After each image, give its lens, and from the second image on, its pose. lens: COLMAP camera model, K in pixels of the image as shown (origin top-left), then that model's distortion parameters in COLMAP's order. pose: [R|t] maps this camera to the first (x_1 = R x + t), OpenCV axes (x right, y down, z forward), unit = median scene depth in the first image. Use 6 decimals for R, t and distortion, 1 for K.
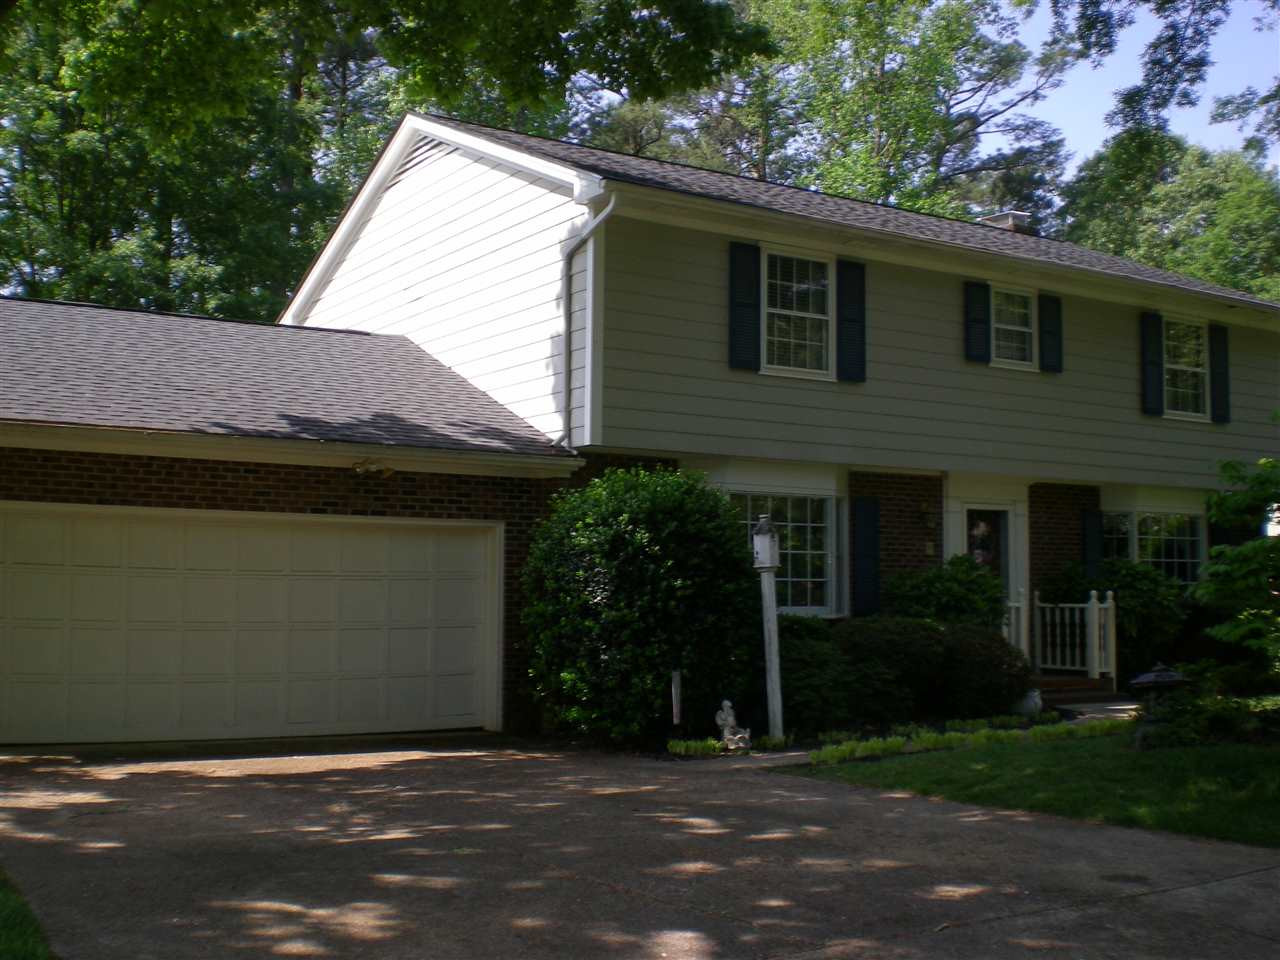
lens RADIAL K [[1482.0, 0, 640.0], [0, 1482.0, 480.0], [0, 0, 1]] dist [-0.074246, -0.026044]
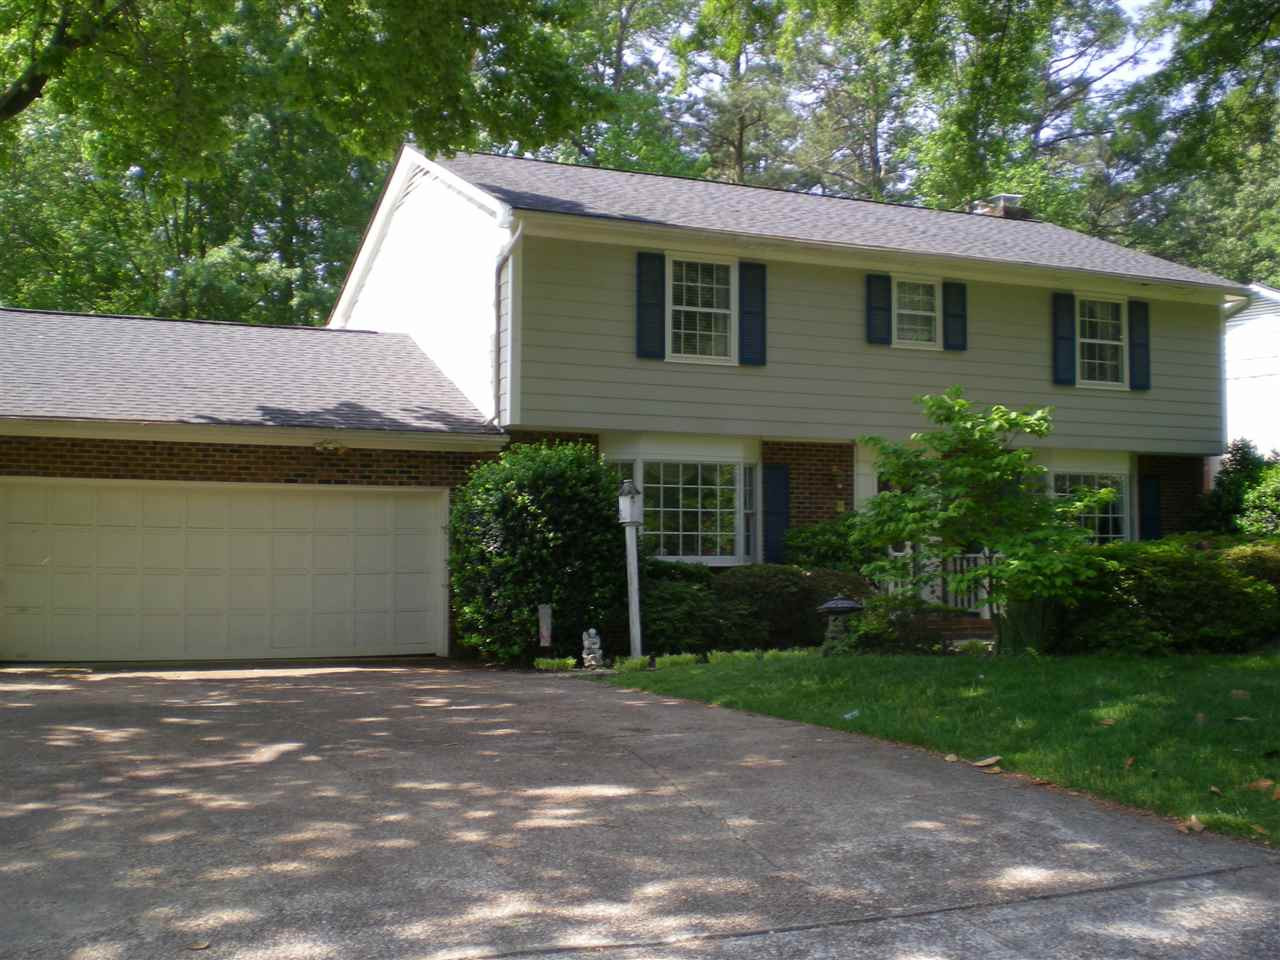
lens RADIAL K [[1482.0, 0, 640.0], [0, 1482.0, 480.0], [0, 0, 1]] dist [-0.074246, -0.026044]
pose [[0.990390, -0.012050, -0.137775, 0.226236], [0.015626, 0.999568, 0.024903, -0.006197], [0.137416, -0.026816, 0.990150, -0.192268]]
